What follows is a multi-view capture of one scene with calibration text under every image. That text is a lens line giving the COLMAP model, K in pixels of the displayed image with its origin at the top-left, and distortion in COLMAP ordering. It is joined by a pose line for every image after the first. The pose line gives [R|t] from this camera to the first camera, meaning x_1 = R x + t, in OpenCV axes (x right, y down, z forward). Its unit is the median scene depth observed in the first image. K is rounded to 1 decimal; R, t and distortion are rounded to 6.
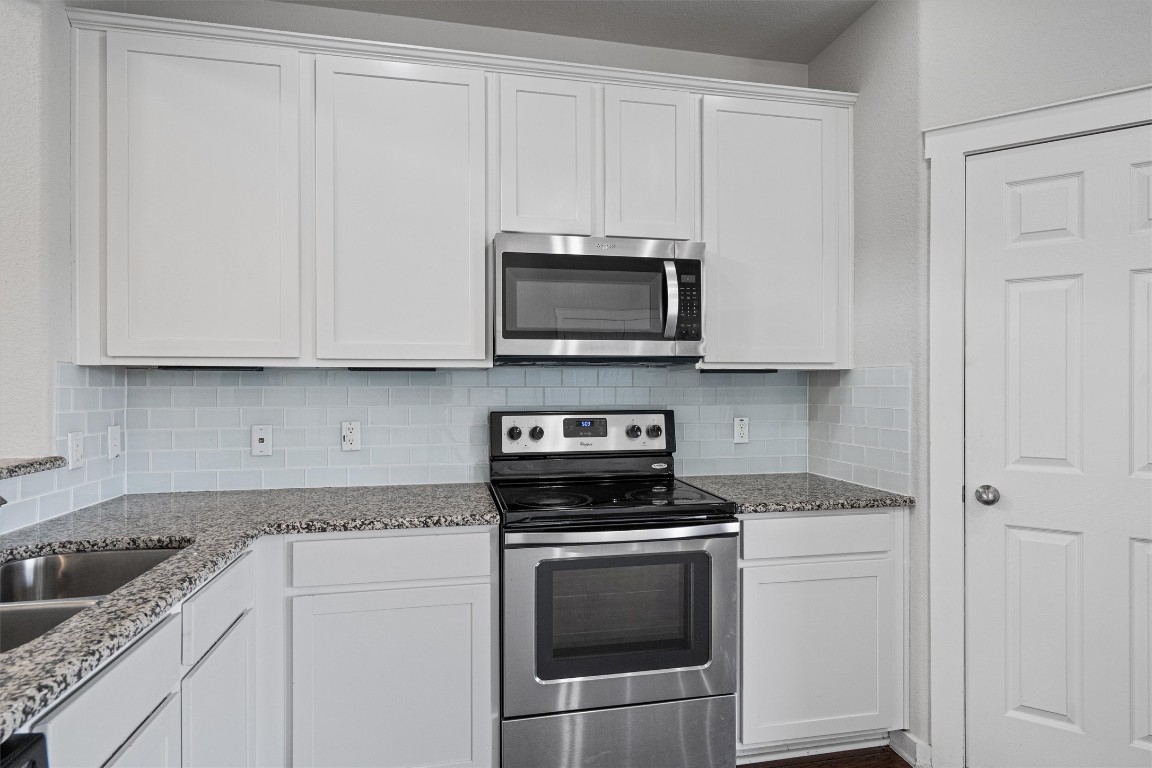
lens RADIAL K [[609.6, 0, 576.6], [0, 609.6, 386.9], [0, 0, 1]] dist [0.001379, 0.000283]
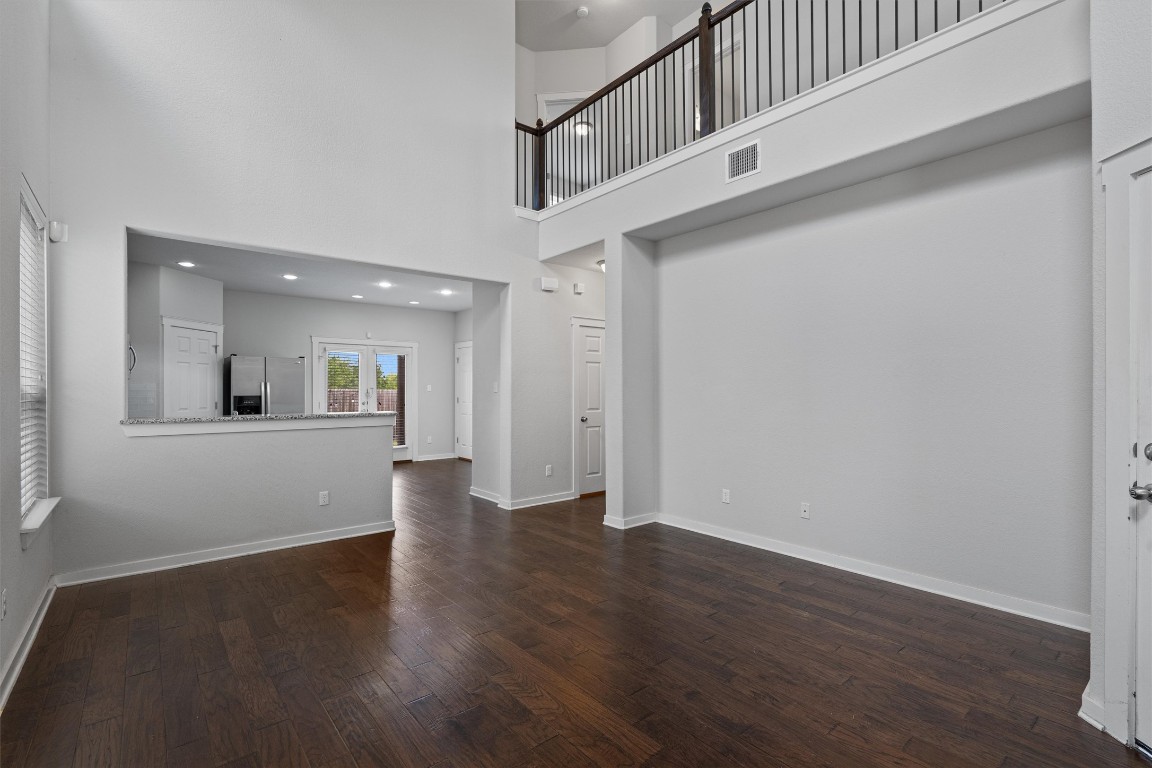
lens RADIAL K [[519.6, 0, 576.0], [0, 519.6, 384.0], [0, 0, 1]] dist [0.001804, 0.000275]
pose [[-0.476813, 0.009690, 0.878952, -3.053513], [0.001478, 0.999947, -0.010222, -0.001611], [-0.879004, -0.003575, -0.476802, 0.344522]]
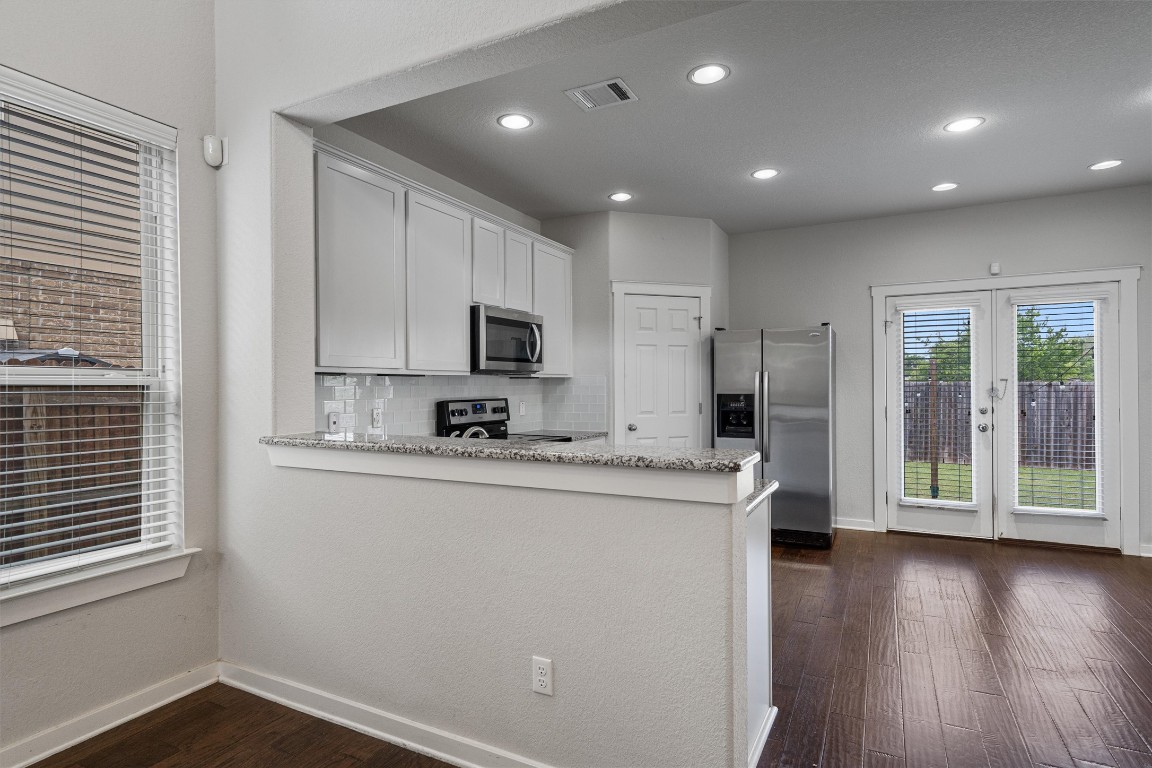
lens RADIAL K [[597.3, 0, 575.1], [0, 597.3, 386.8], [0, 0, 1]] dist [0.002149, 0.001173]
pose [[0.628709, -0.003623, 0.777632, -1.358784], [0.005751, 0.999983, 0.000009, 0.004869], [-0.777620, 0.004467, 0.628719, -0.377587]]
